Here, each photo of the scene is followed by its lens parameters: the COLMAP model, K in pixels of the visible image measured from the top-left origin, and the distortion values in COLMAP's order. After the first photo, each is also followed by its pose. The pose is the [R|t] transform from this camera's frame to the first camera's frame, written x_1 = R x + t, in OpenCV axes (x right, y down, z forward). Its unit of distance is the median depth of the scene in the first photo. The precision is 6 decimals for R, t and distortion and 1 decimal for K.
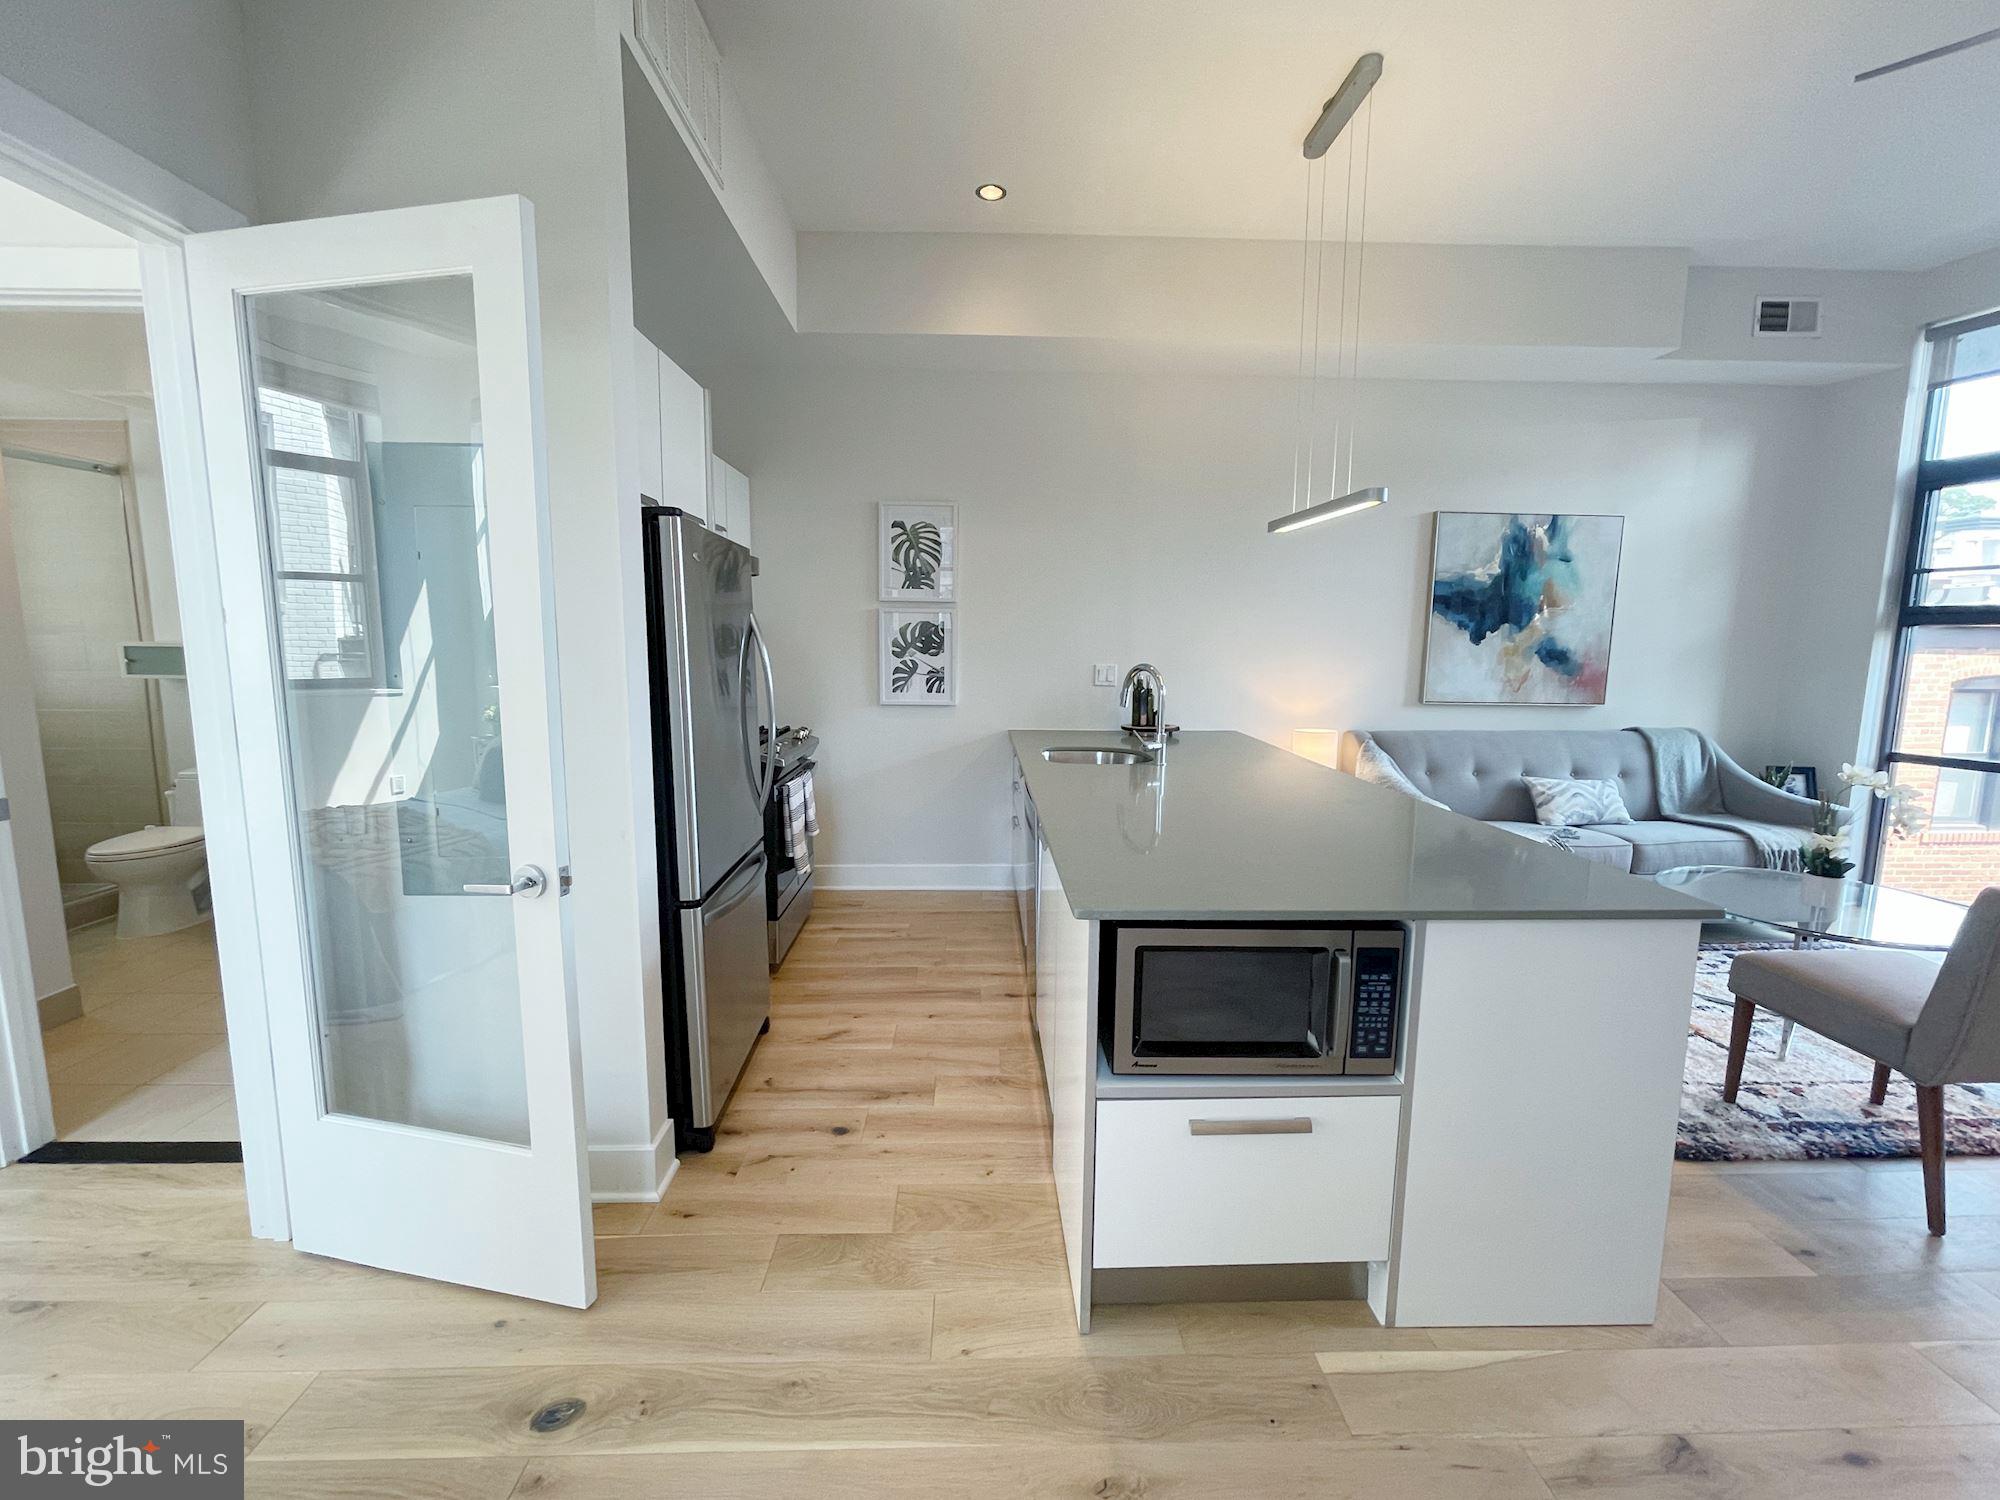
lens RADIAL K [[840.8, 0, 999.3], [0, 840.8, 746.7], [0, 0, 1]] dist [-0.001541, 0.000004]
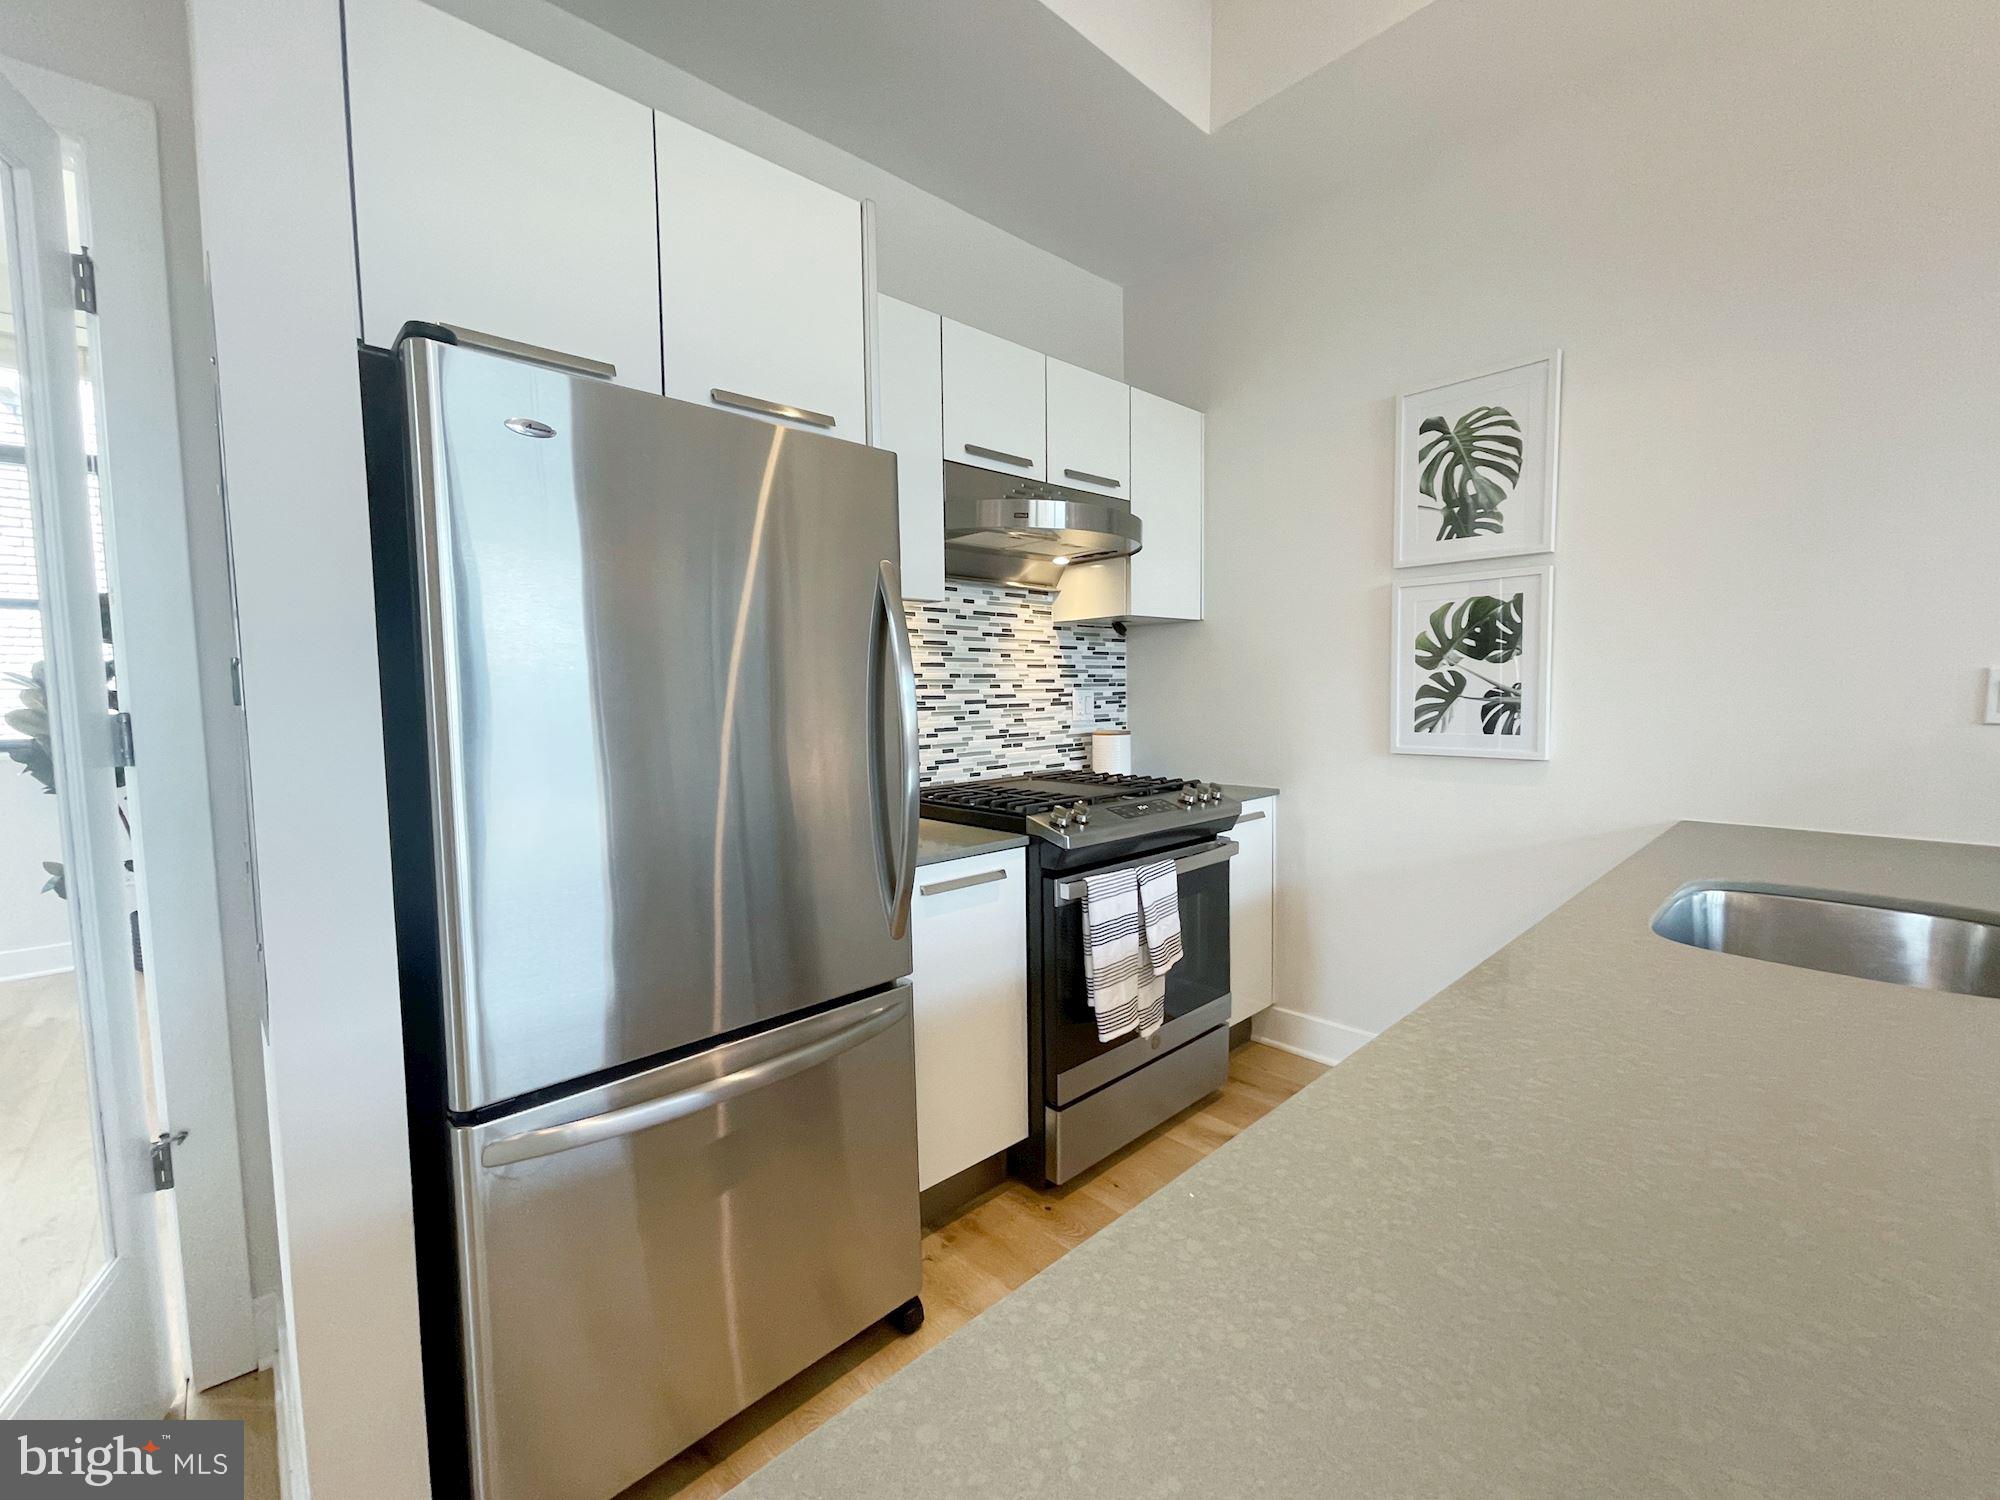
lens RADIAL K [[834.6, 0, 996.9], [0, 834.6, 744.6], [0, 0, 1]] dist [-0.001754, -0.000319]
pose [[0.661291, 0.029734, -0.749540, 0.104424], [-0.074670, 0.996861, -0.026334, -0.021951], [0.746404, 0.073382, 0.661435, 0.443712]]
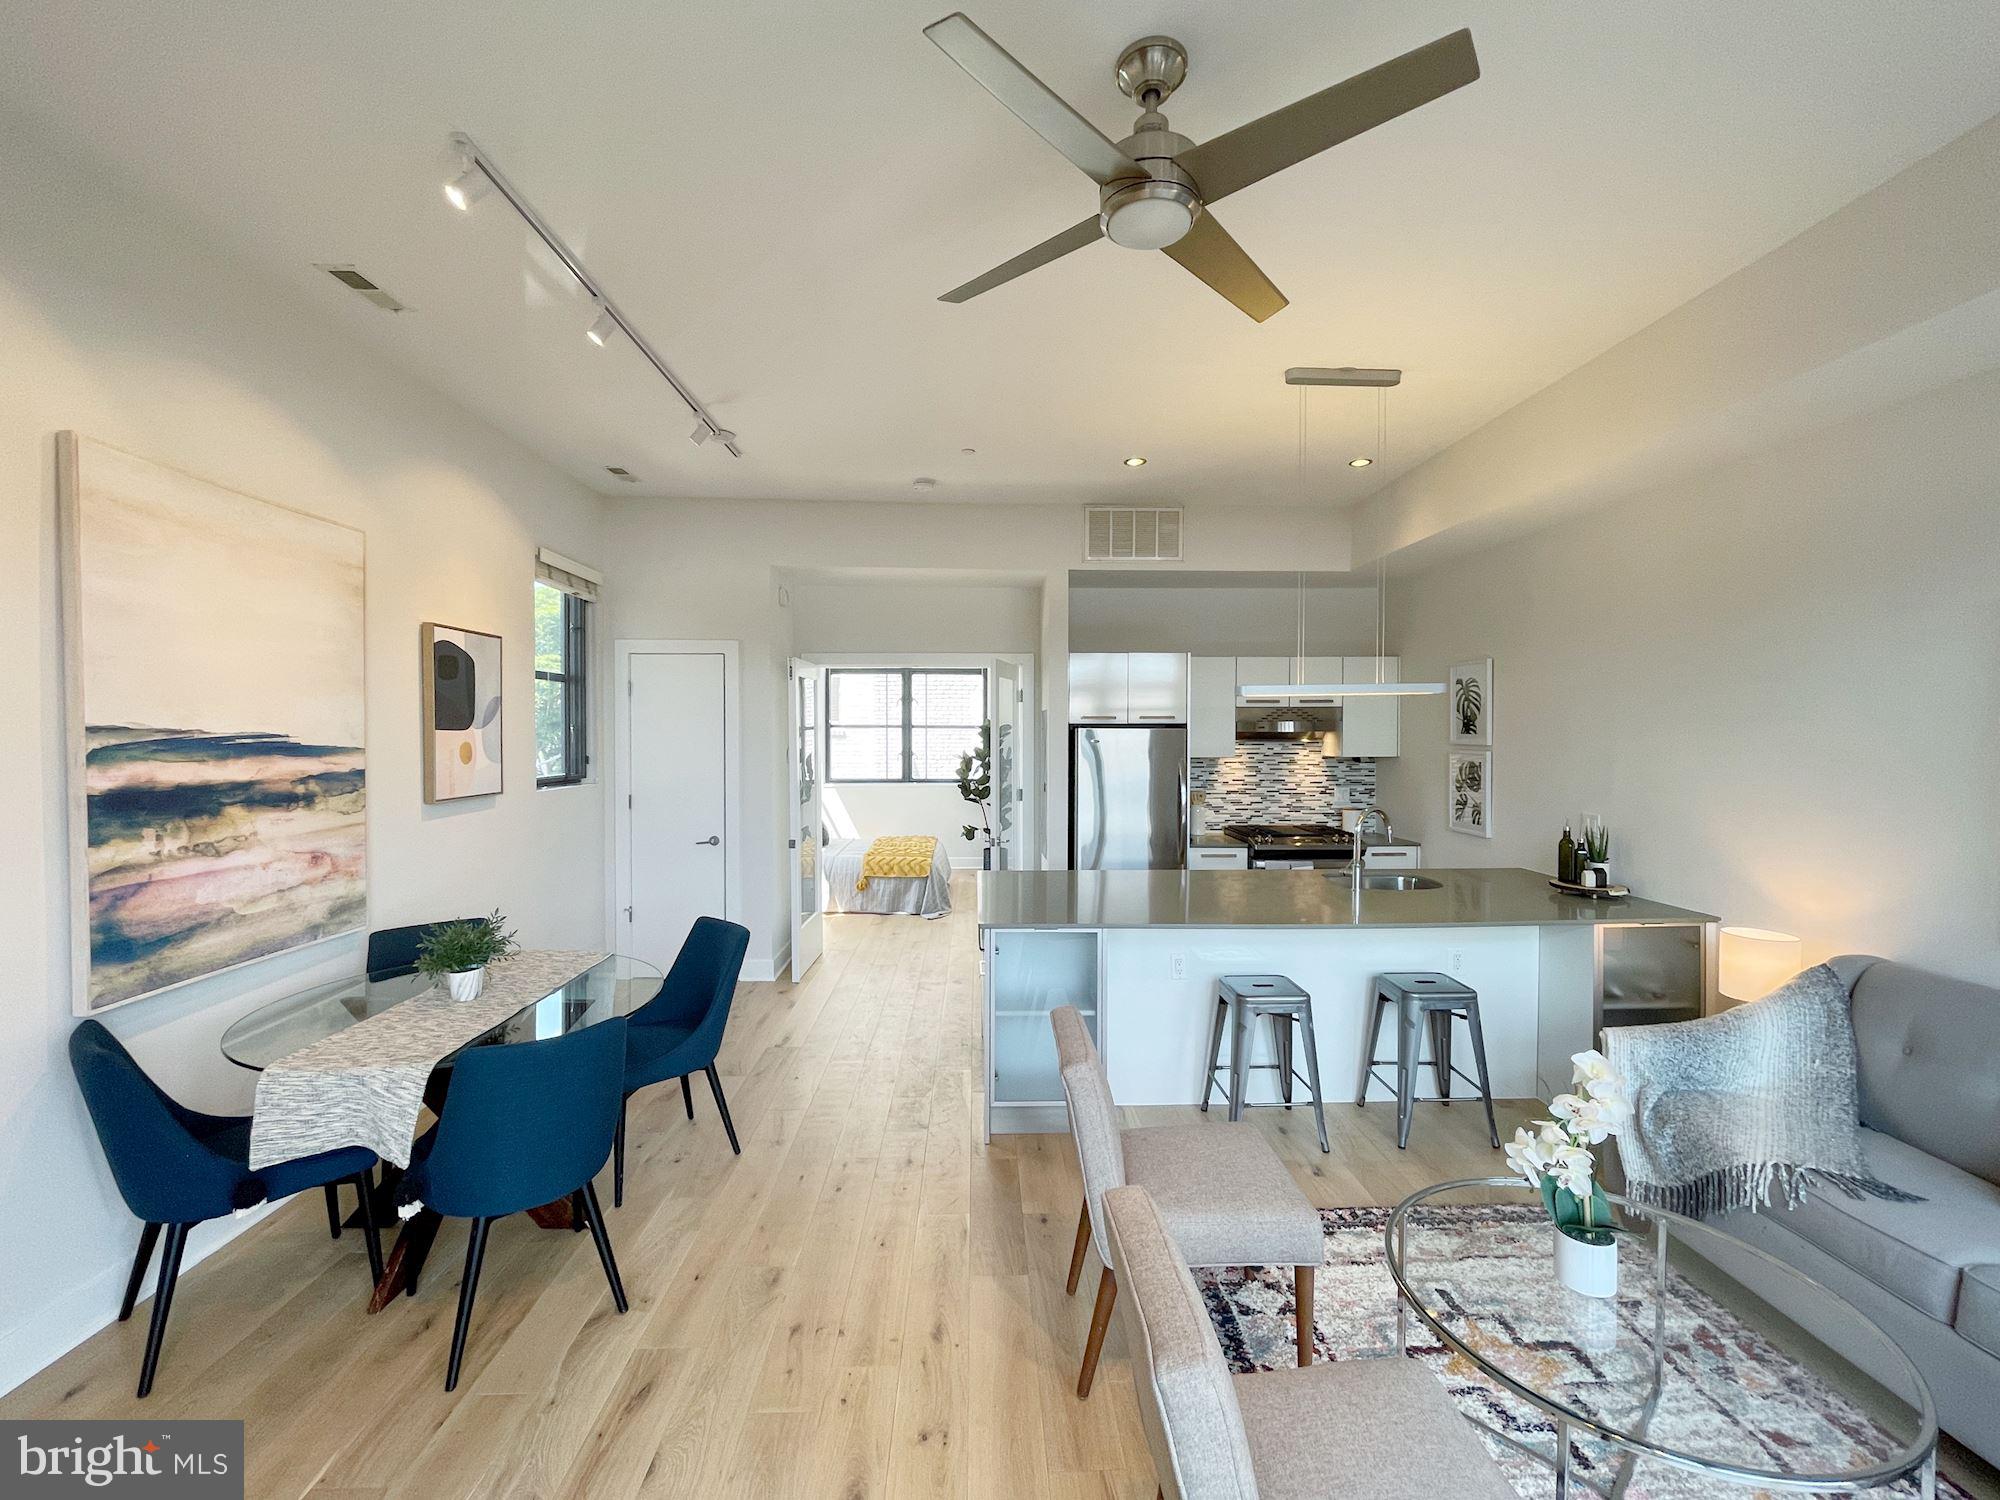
lens RADIAL K [[826.2, 0, 1000.2], [0, 826.2, 746.8], [0, 0, 1]] dist [-0.003167, -0.000322]
pose [[0.002495, 0.010643, -0.999940, 1.051926], [-0.129211, 0.991564, 0.010232, -0.098728], [0.991614, 0.129178, 0.003849, 0.355523]]
